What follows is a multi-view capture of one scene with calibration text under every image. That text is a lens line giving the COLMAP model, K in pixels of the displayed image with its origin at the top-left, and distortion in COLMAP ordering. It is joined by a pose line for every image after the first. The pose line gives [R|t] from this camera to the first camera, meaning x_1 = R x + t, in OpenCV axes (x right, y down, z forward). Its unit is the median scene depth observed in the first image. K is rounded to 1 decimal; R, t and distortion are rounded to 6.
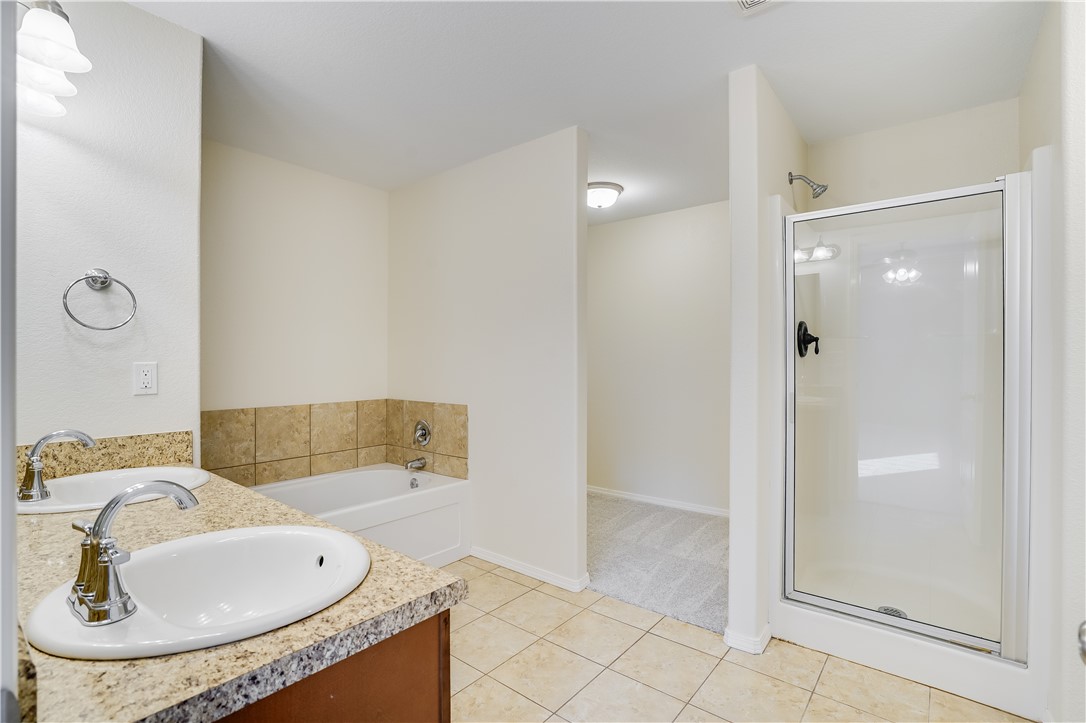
lens RADIAL K [[512.2, 0, 542.9], [0, 512.2, 358.1], [0, 0, 1]] dist [0.003424, 0.001048]
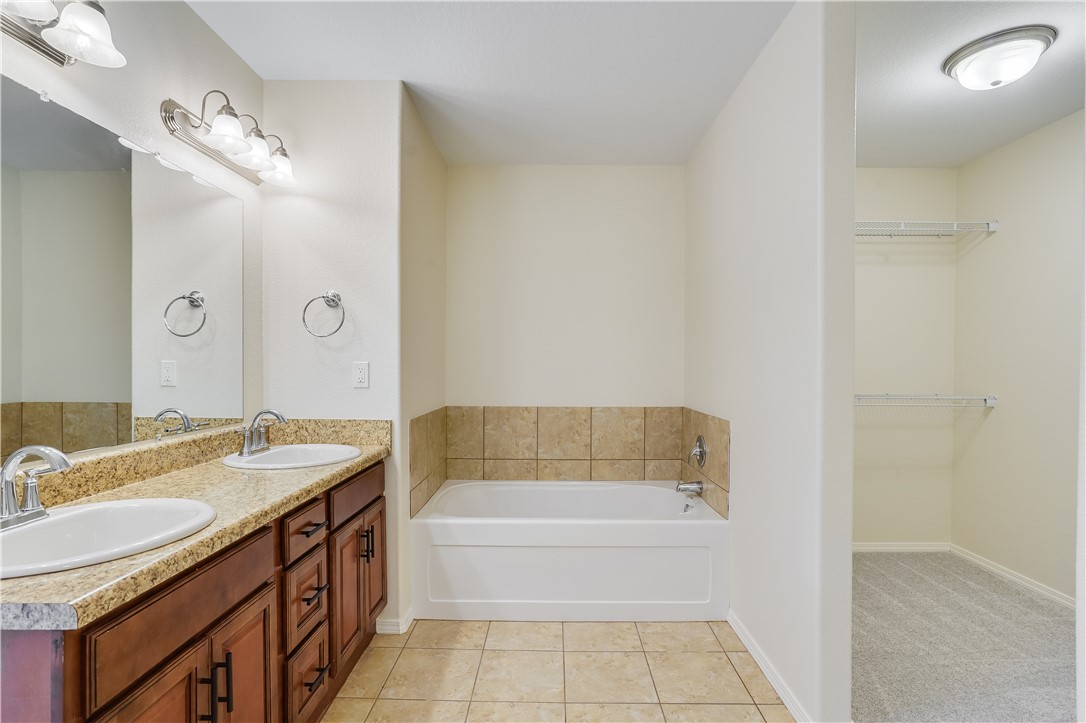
lens RADIAL K [[538.0, 0, 546.3], [0, 538.0, 367.4], [0, 0, 1]] dist [-0.006026, 0.000431]
pose [[0.632116, 0.004402, -0.774861, 0.299708], [0.001042, 0.999978, 0.006531, 0.008131], [0.774873, -0.004936, 0.632098, 0.302462]]
